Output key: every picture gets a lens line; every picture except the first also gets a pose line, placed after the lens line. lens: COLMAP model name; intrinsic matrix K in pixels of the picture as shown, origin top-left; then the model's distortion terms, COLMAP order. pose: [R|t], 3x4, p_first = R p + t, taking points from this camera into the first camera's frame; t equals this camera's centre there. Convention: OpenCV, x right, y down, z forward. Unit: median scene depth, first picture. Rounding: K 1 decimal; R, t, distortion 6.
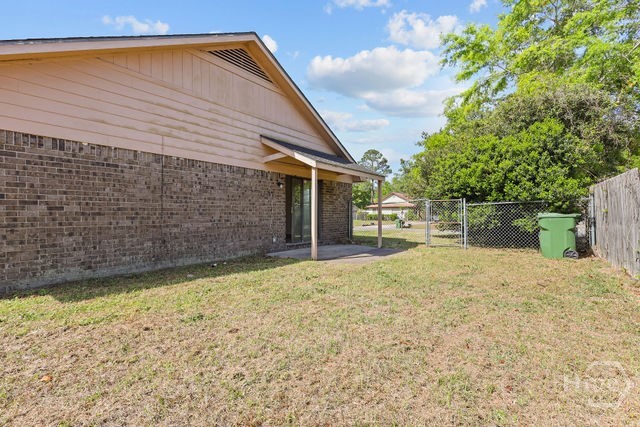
lens RADIAL K [[288.1, 0, 319.2], [0, 288.1, 213.2], [0, 0, 1]] dist [0.001717, 0.001132]
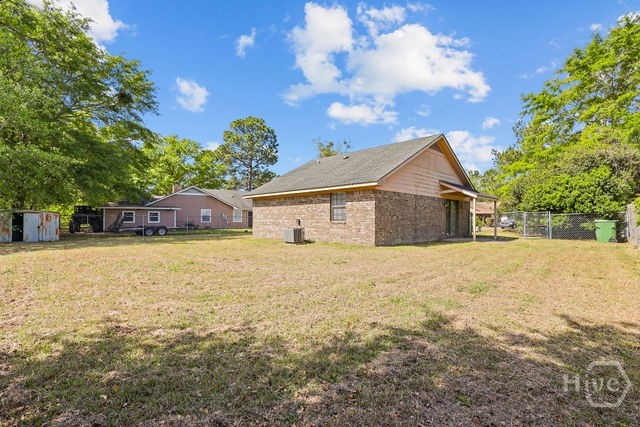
lens RADIAL K [[288.1, 0, 322.0], [0, 288.1, 213.7], [0, 0, 1]] dist [0.001717, 0.001132]
pose [[0.989802, 0.001690, -0.142437, -0.685262], [-0.004999, 0.999726, -0.022882, 0.010469], [0.142359, 0.023361, 0.989539, -1.041228]]
